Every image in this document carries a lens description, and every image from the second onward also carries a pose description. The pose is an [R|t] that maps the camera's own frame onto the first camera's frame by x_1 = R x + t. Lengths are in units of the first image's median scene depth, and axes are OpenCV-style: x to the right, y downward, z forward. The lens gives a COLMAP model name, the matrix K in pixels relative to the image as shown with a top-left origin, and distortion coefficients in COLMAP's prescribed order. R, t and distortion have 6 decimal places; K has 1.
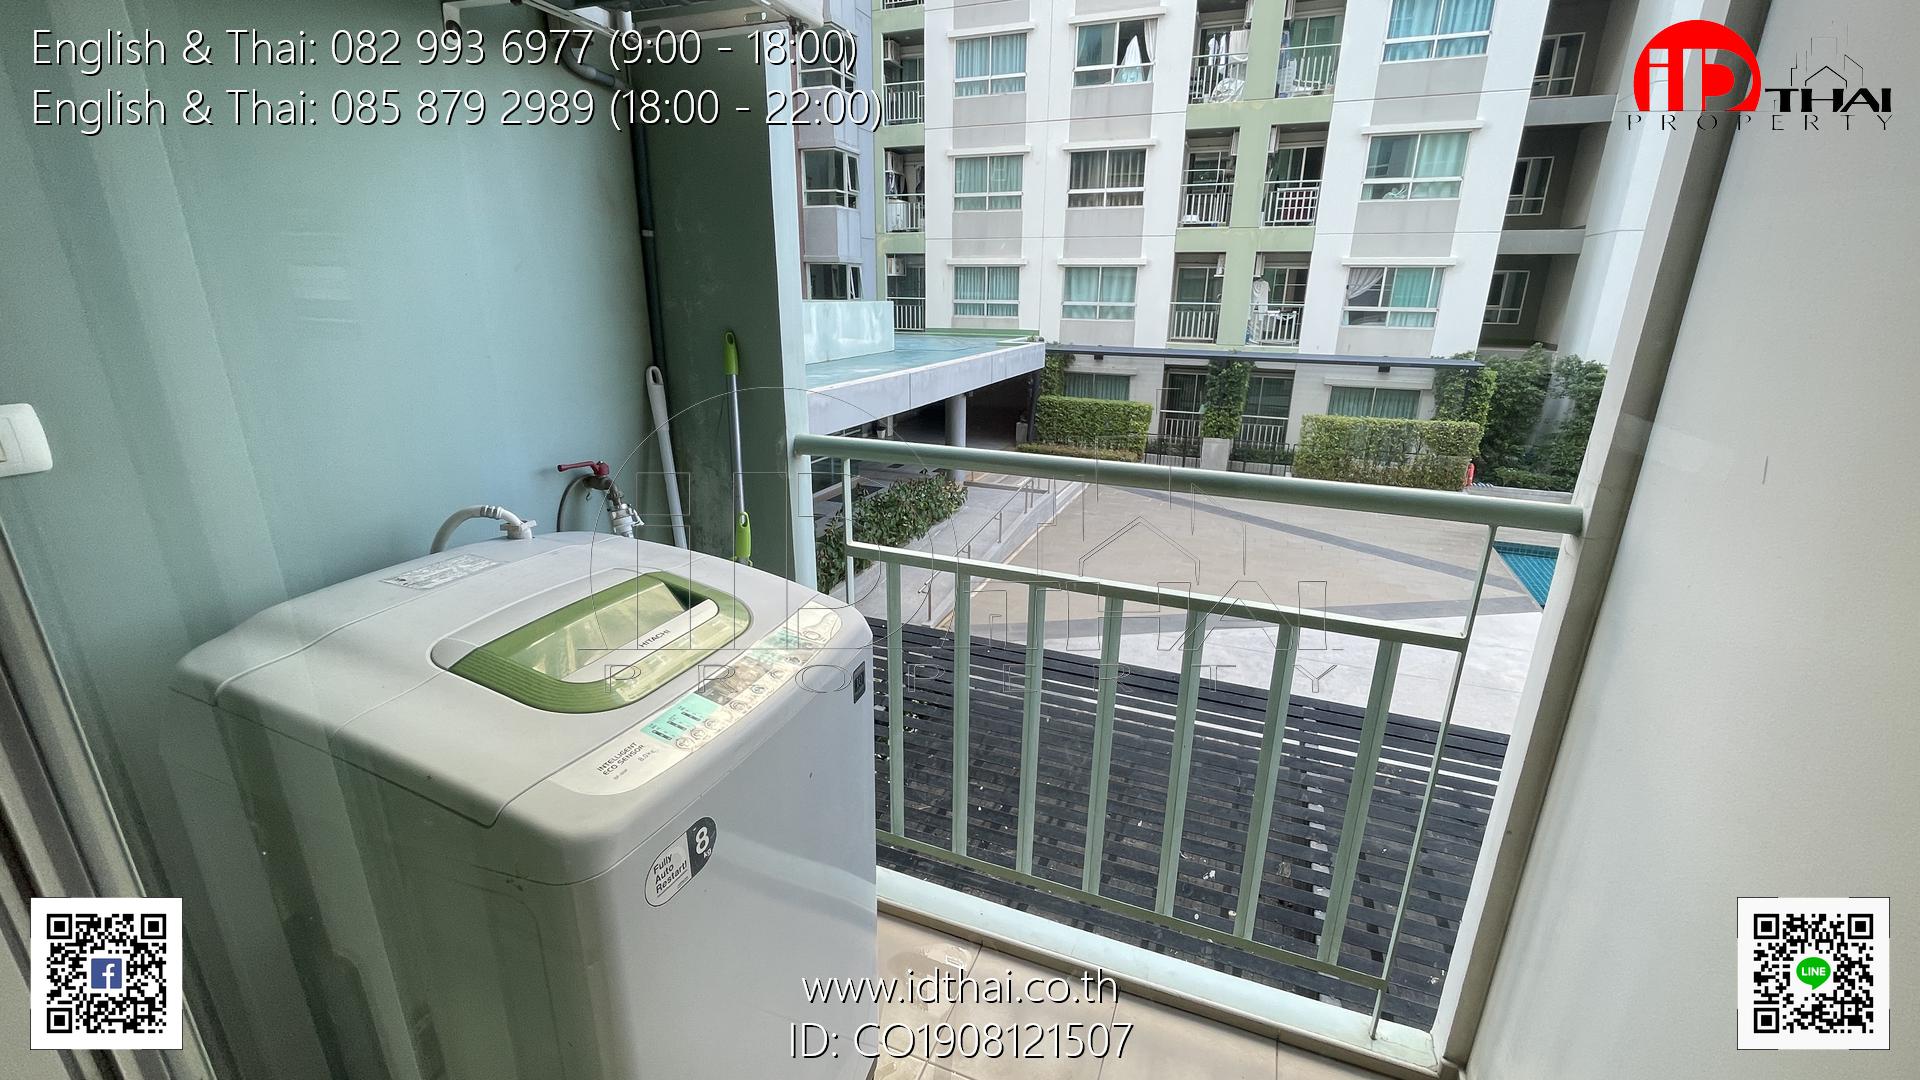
lens RADIAL K [[776.8, 0, 958.6], [0, 776.8, 539.5], [0, 0, 1]] dist [-0.001560, -0.000169]
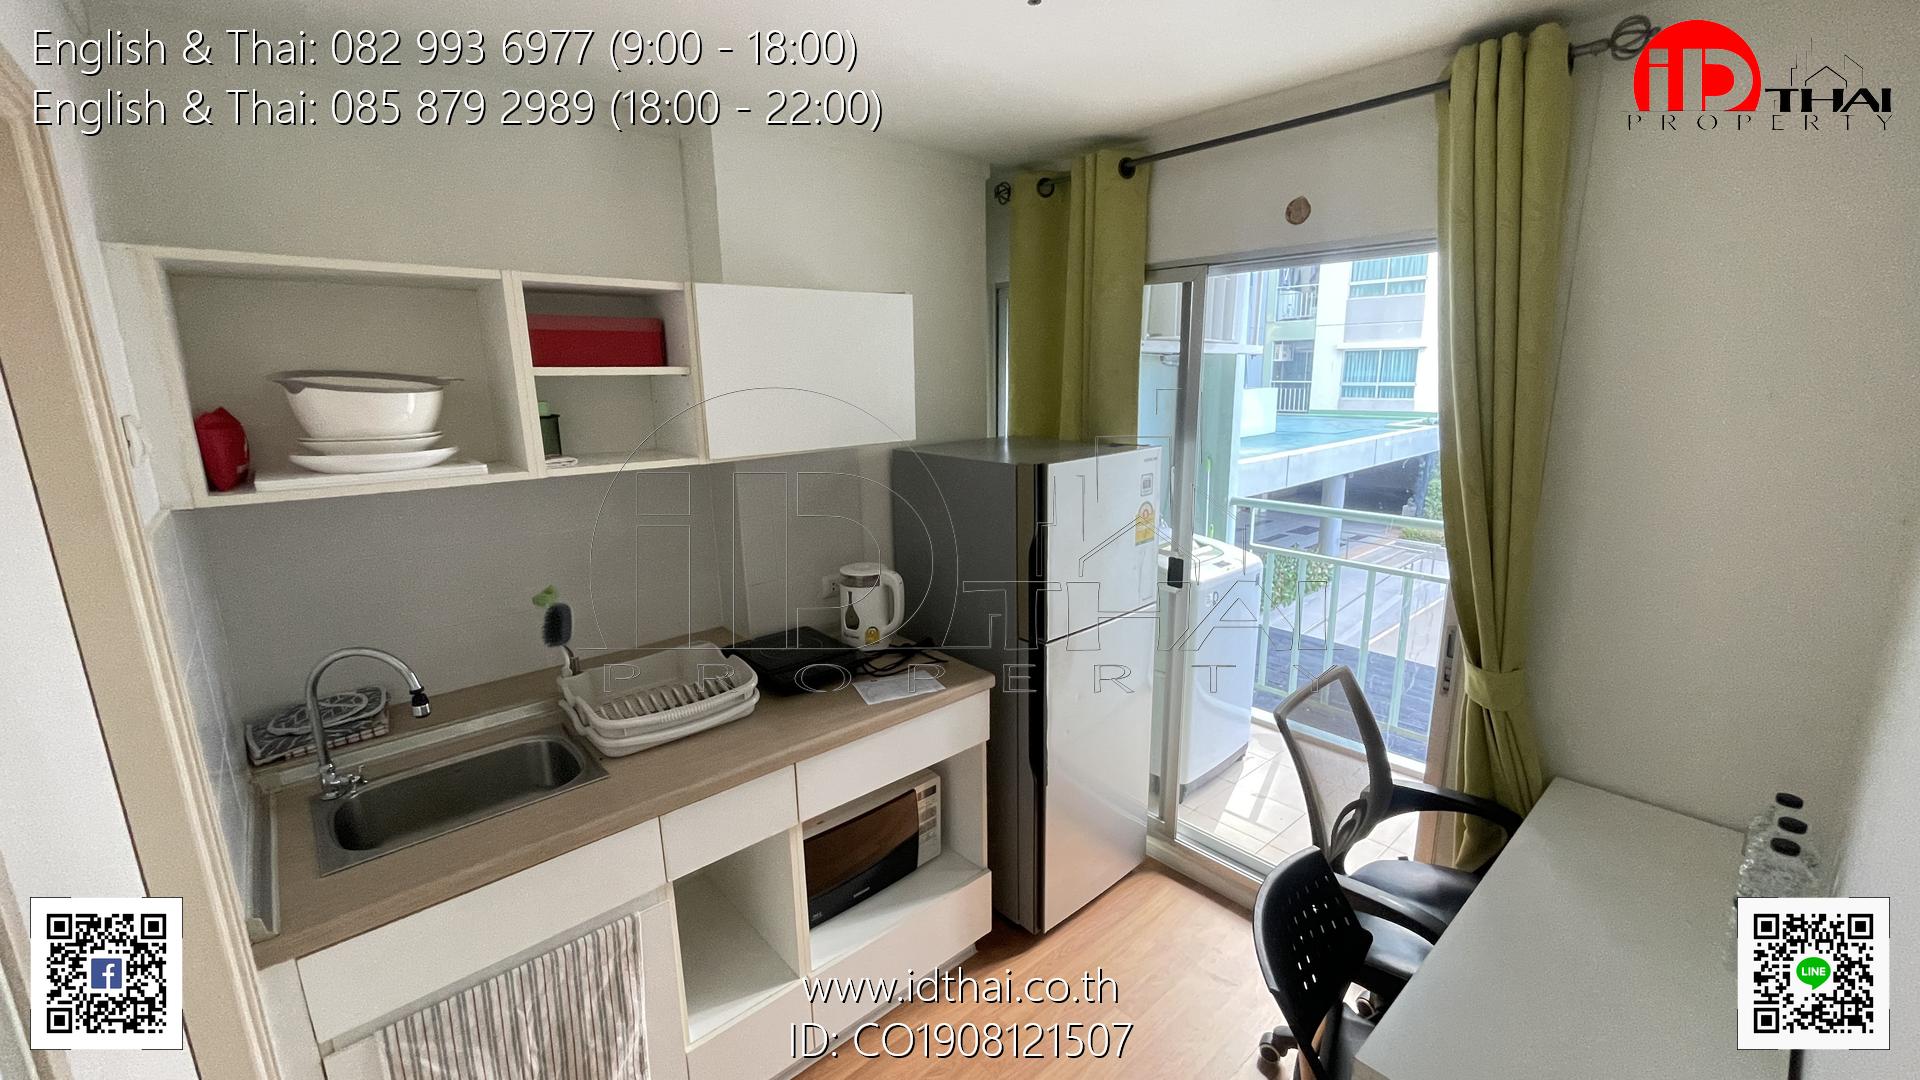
lens RADIAL K [[776.8, 0, 958.6], [0, 776.8, 539.5], [0, 0, 1]] dist [-0.001560, -0.000169]
pose [[0.894996, 0.071980, -0.440227, 0.007510], [-0.111966, 0.991551, -0.065505, 0.018535], [0.431793, 0.107917, 0.895494, -0.112091]]
